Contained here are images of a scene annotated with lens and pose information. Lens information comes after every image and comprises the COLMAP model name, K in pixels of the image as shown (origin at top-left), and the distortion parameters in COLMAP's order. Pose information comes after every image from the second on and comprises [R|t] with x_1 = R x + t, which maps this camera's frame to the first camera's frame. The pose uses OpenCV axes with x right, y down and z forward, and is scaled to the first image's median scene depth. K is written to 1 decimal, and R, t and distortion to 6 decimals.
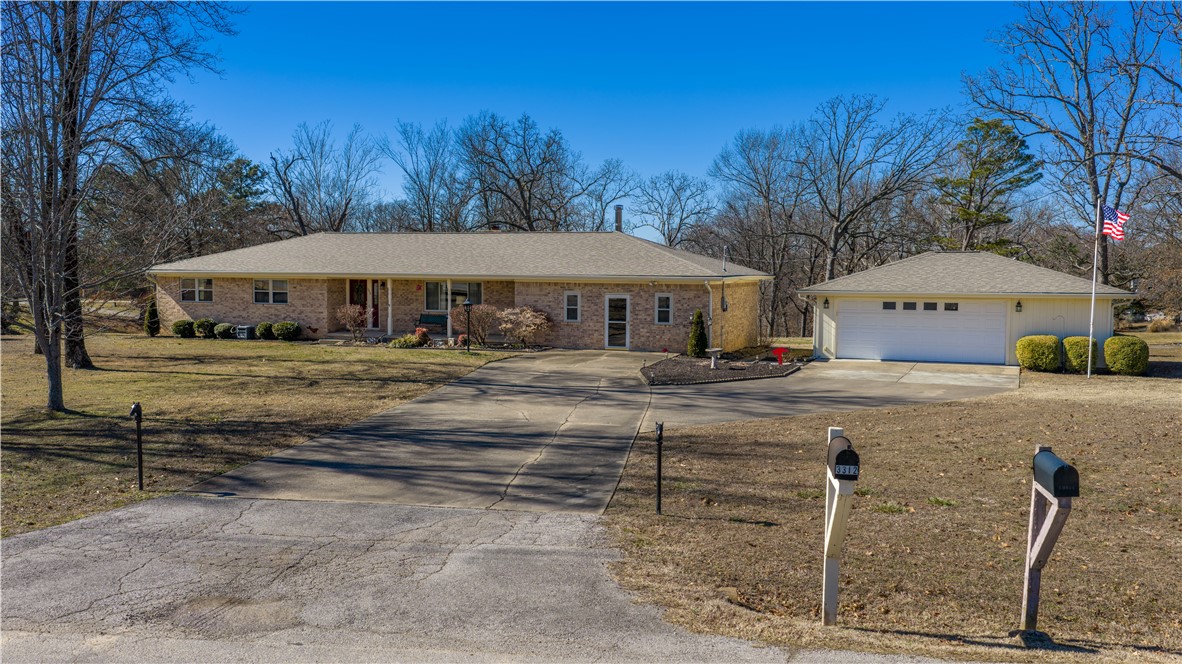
lens RADIAL K [[955.4, 0, 591.9], [0, 955.4, 331.8], [0, 0, 1]] dist [0.001603, -0.004996]
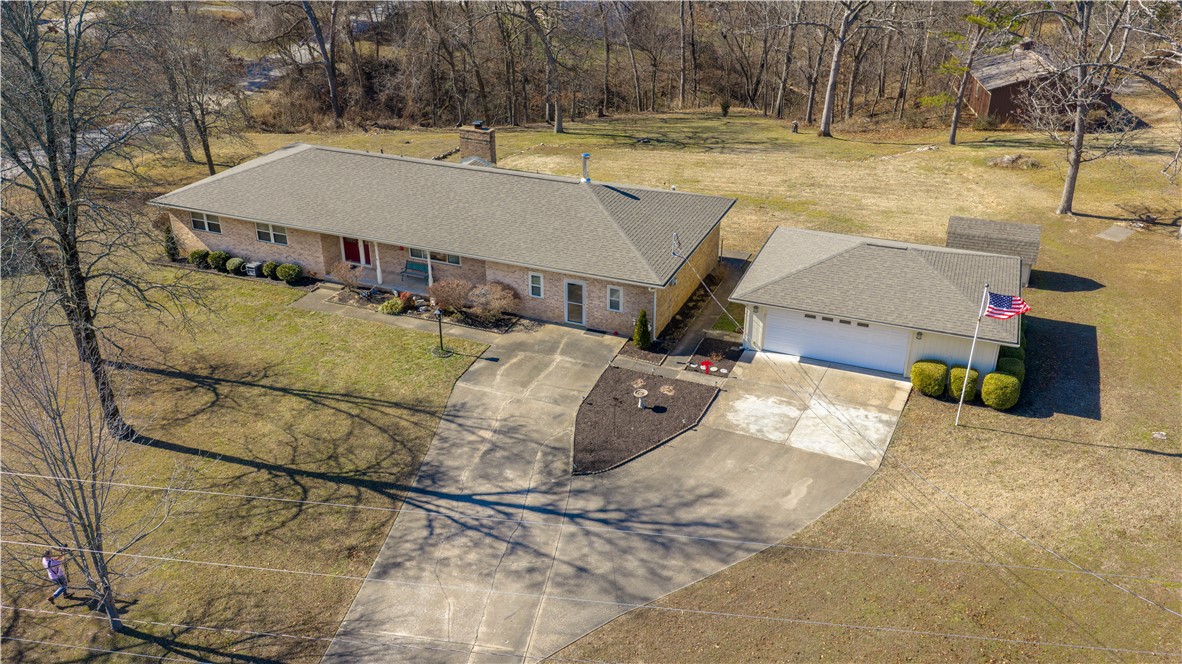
lens RADIAL K [[955.4, 0, 590.0], [0, 955.4, 333.4], [0, 0, 1]] dist [0.001603, -0.004996]
pose [[0.998879, 0.015120, -0.044850, 0.094261], [0.004028, 0.917003, 0.398859, -0.421765], [0.047158, -0.398593, 0.915915, -0.047982]]
